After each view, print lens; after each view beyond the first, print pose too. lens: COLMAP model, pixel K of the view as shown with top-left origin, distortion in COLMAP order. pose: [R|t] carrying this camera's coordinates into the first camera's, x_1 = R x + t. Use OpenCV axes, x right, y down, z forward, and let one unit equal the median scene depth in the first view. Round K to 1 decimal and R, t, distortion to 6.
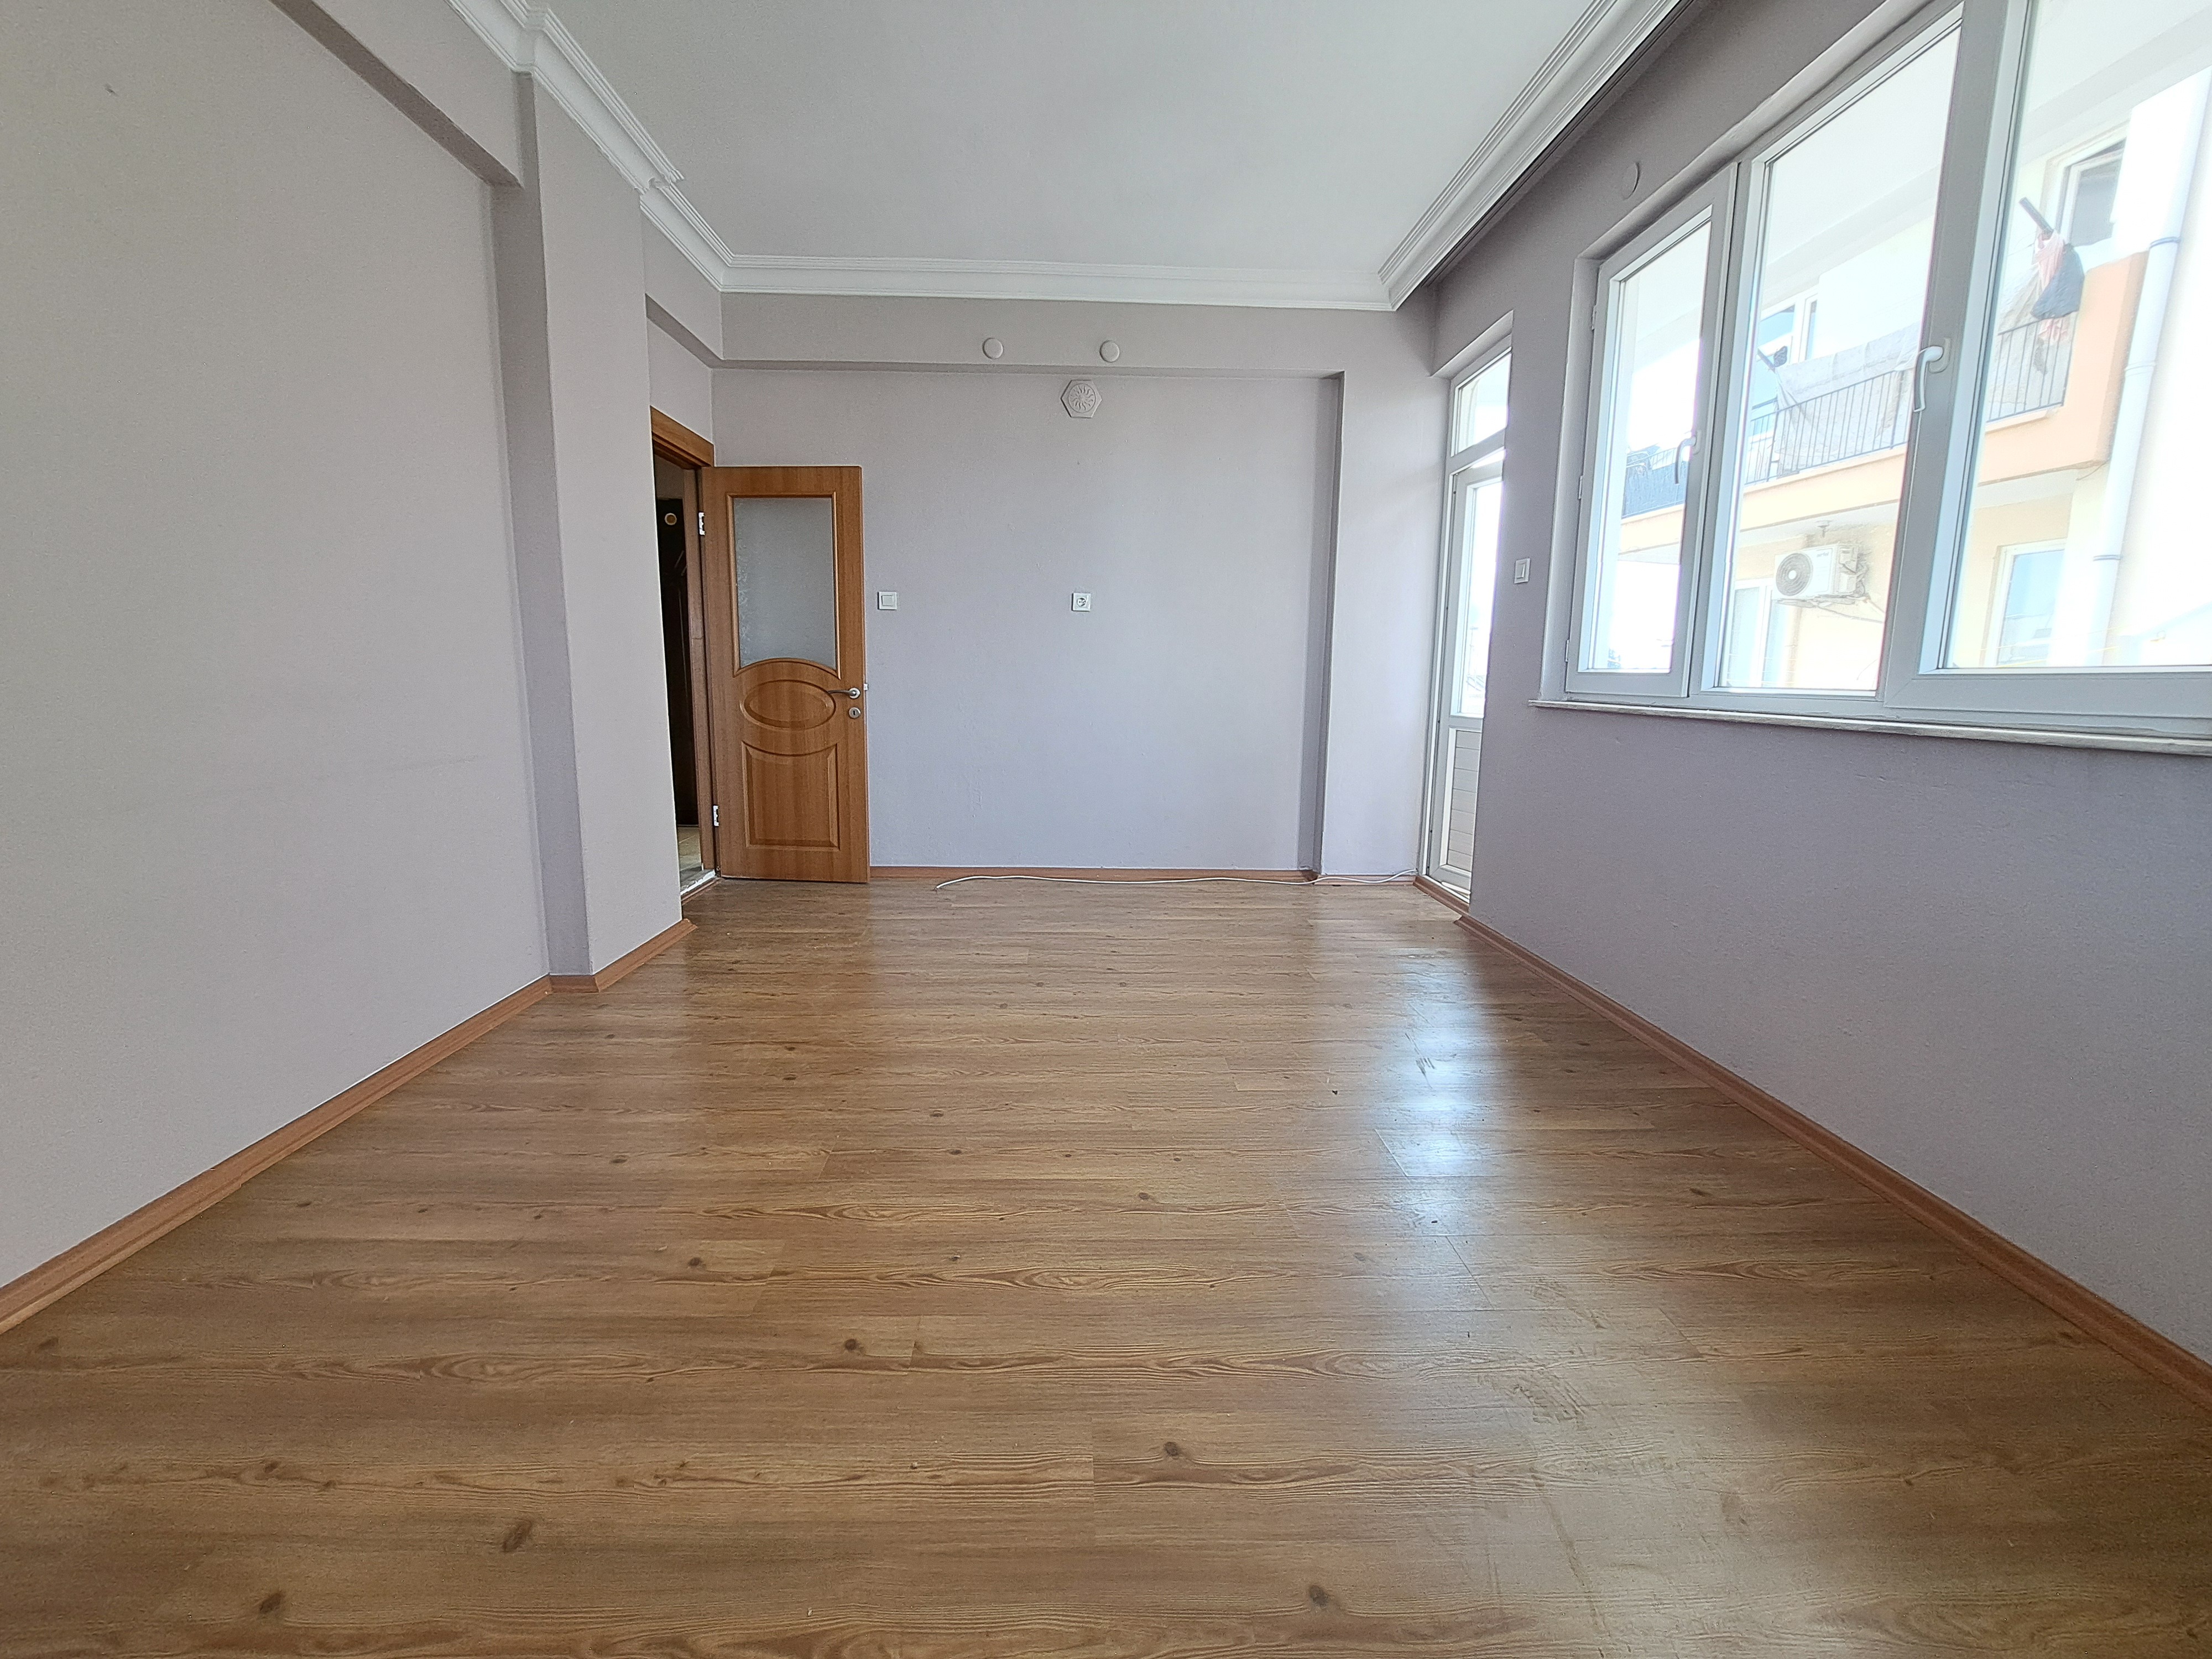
lens RADIAL K [[892.6, 0, 1092.5], [0, 892.6, 797.0], [0, 0, 1]] dist [-0.008852, 0.000135]
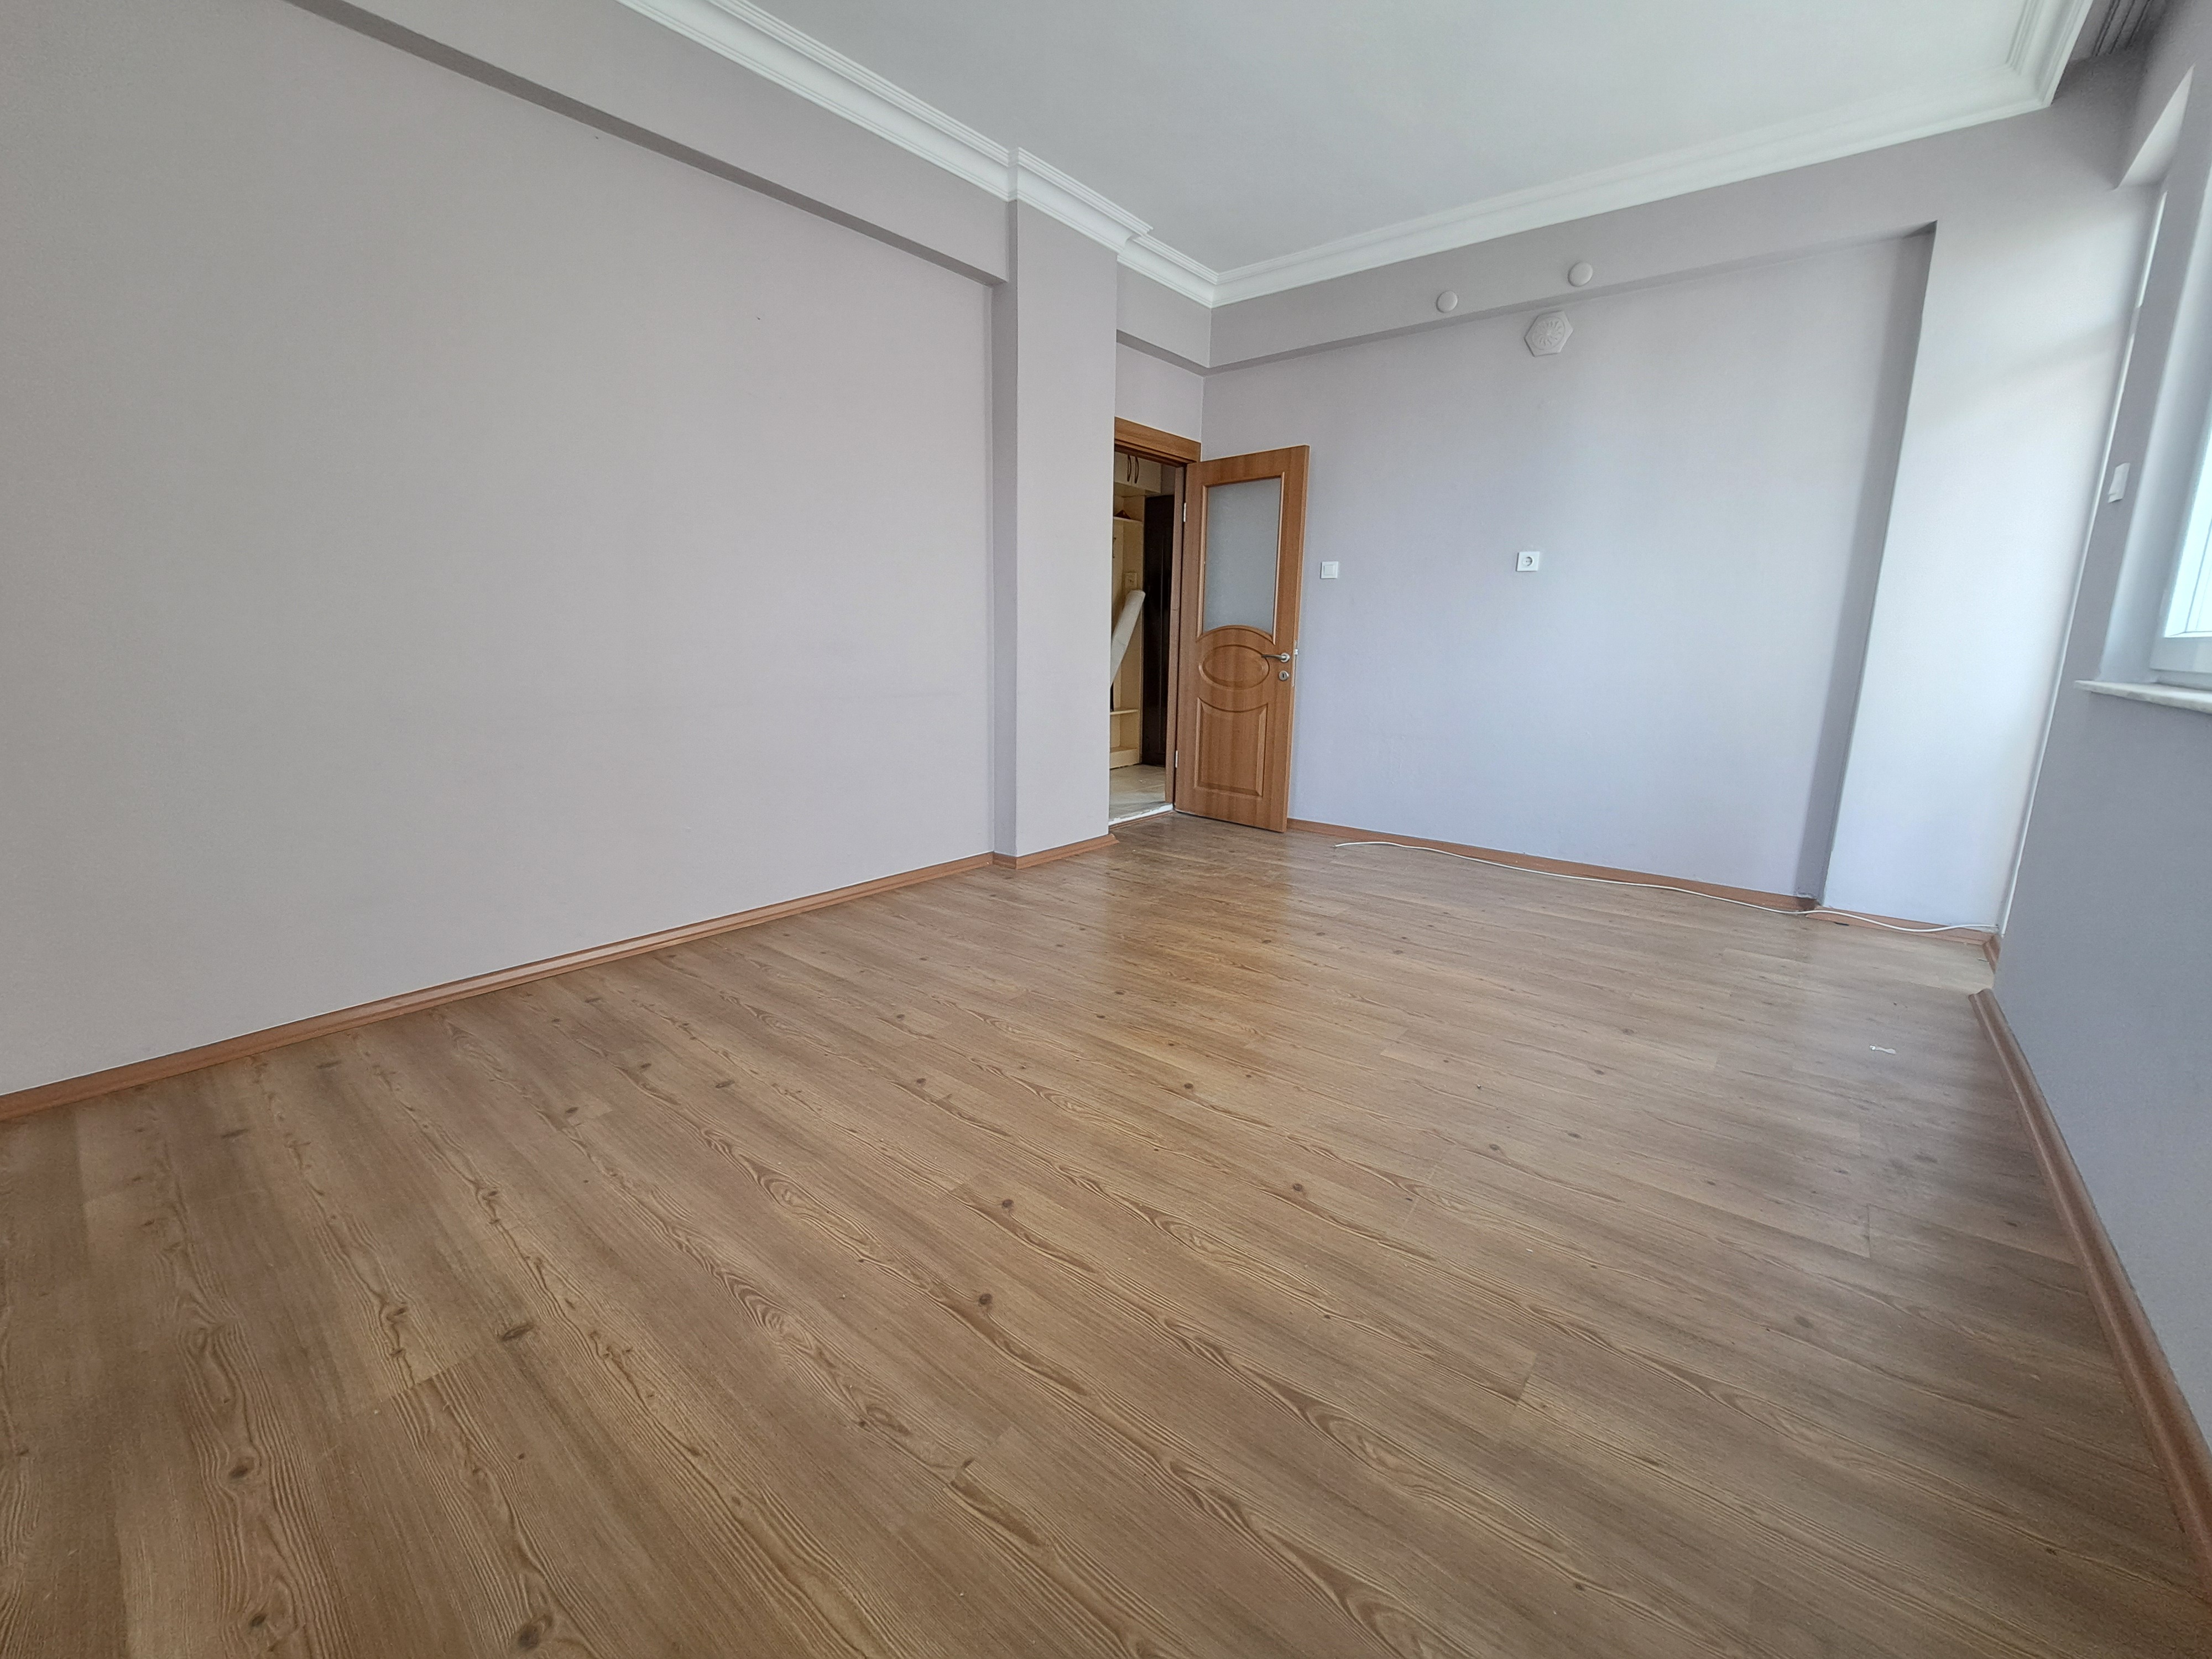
lens RADIAL K [[893.7, 0, 1083.8], [0, 893.7, 811.4], [0, 0, 1]] dist [-0.010046, -0.003078]
pose [[0.751597, 0.126098, -0.647458, 0.299372], [-0.095242, 0.992018, 0.082643, 0.003843], [0.652711, -0.000449, 0.757607, 0.011937]]
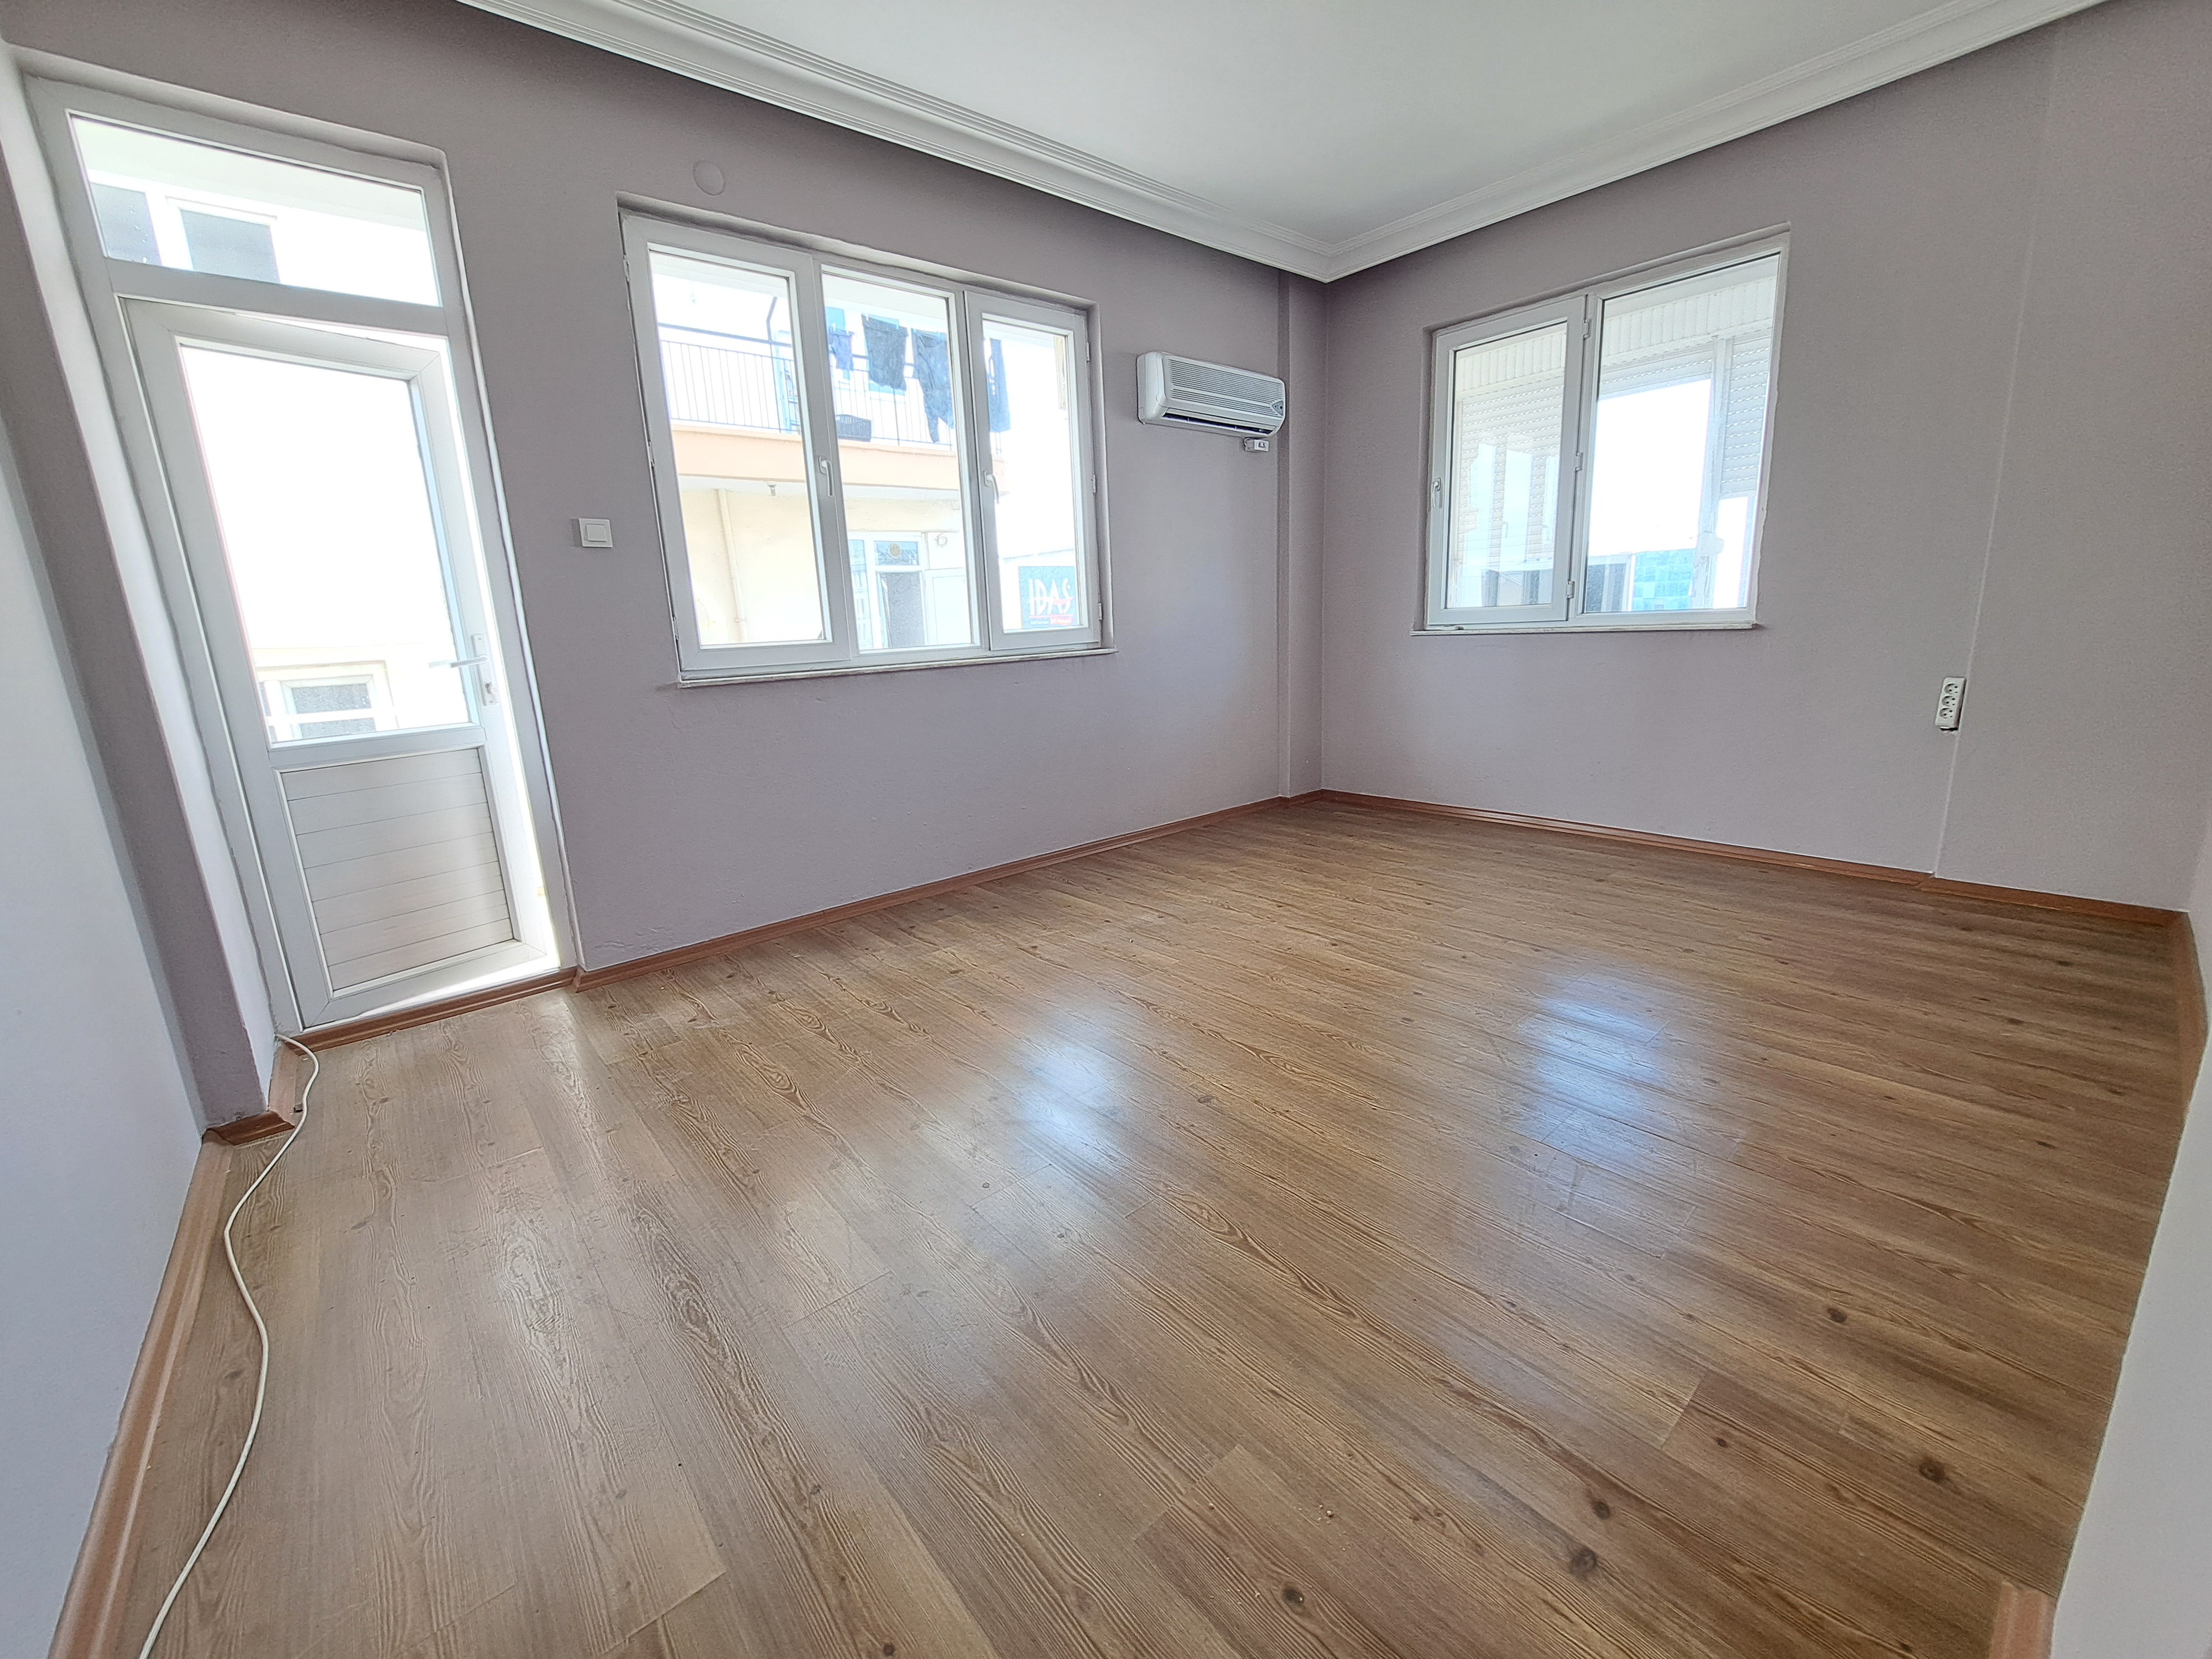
lens RADIAL K [[878.4, 0, 1085.1], [0, 878.4, 815.1], [0, 0, 1]] dist [-0.010191, -0.002594]
pose [[-0.625917, -0.150838, 0.765164, -0.392128], [0.146928, 0.940743, 0.305640, -0.157303], [-0.765924, 0.303729, -0.566665, 0.996784]]
